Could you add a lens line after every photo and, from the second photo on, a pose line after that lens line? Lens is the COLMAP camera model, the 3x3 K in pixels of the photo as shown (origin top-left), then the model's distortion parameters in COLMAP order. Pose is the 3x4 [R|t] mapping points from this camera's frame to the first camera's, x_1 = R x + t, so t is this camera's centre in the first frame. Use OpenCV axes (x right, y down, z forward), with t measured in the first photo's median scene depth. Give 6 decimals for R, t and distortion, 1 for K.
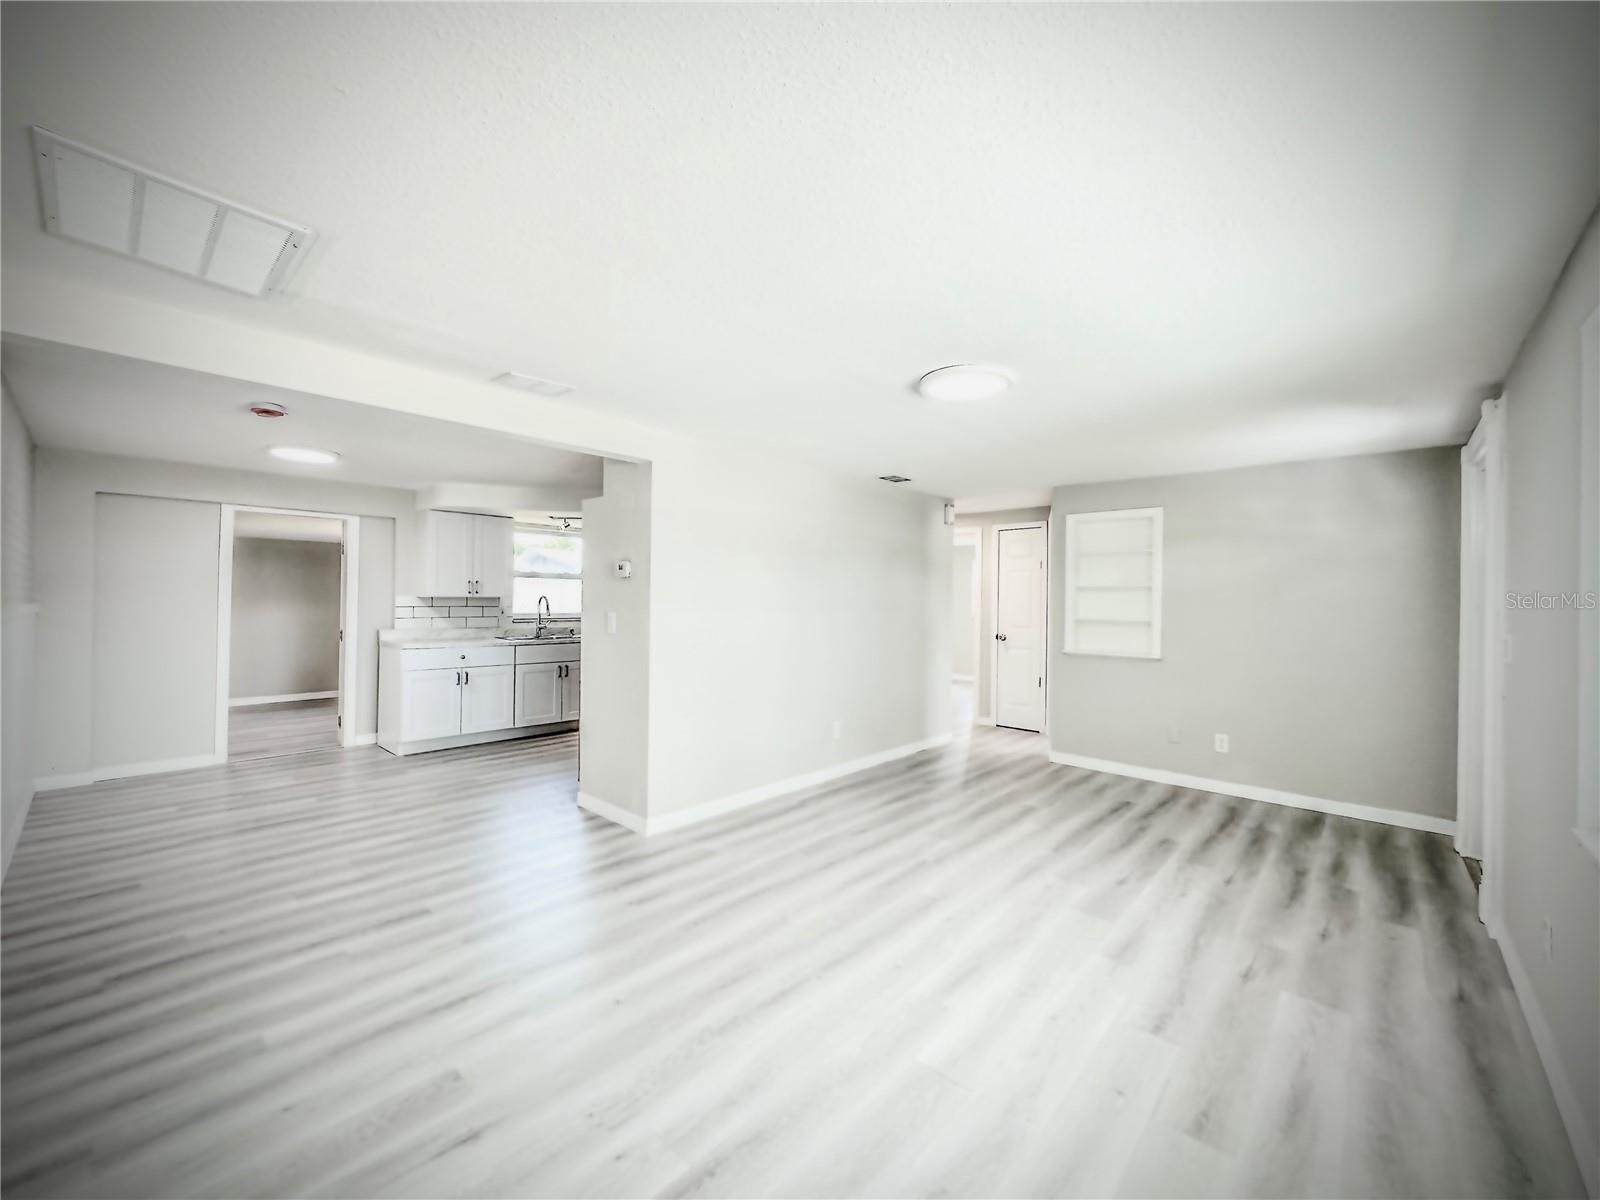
lens RADIAL K [[671.2, 0, 783.5], [0, 671.2, 604.4], [0, 0, 1]] dist [-0.003480, 0.001009]
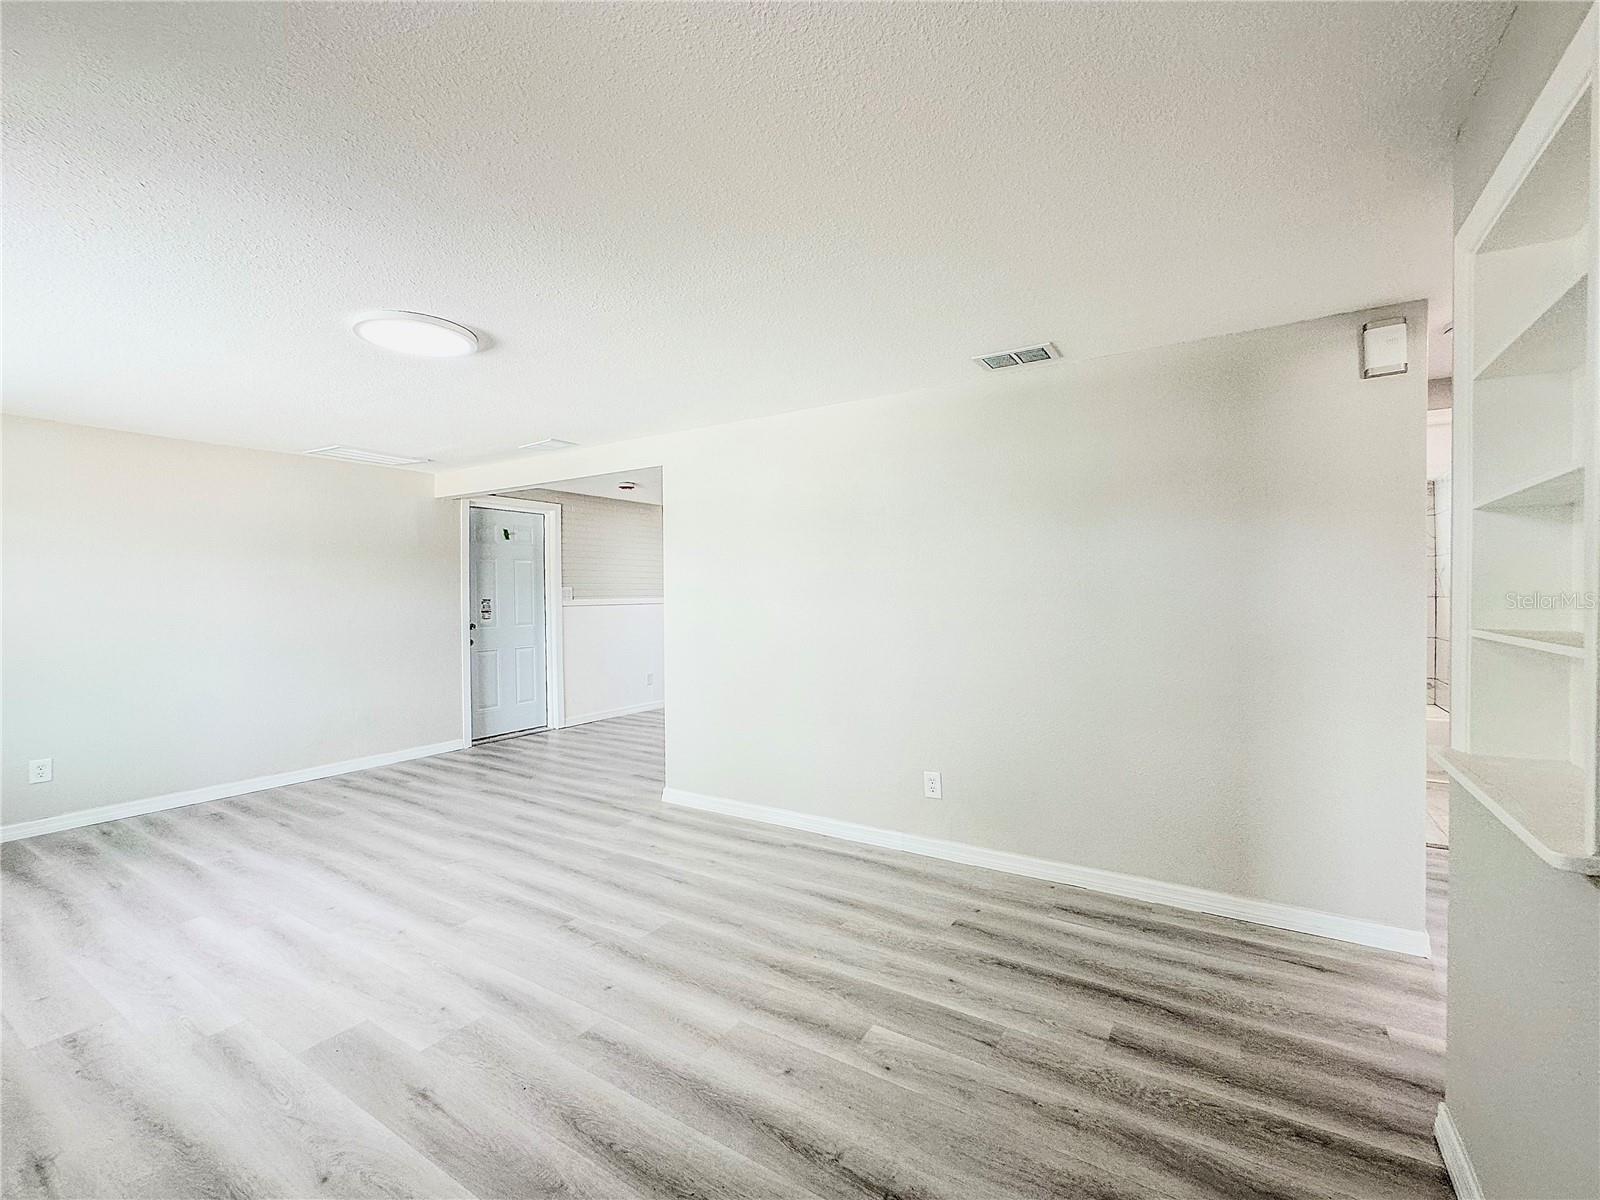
lens RADIAL K [[671.2, 0, 830.0], [0, 671.2, 604.1], [0, 0, 1]] dist [-0.003480, 0.001009]
pose [[0.188169, 0.002571, -0.982133, 0.925281], [0.006746, 0.999970, 0.003910, 0.011568], [0.982114, -0.007362, 0.188146, 1.030640]]
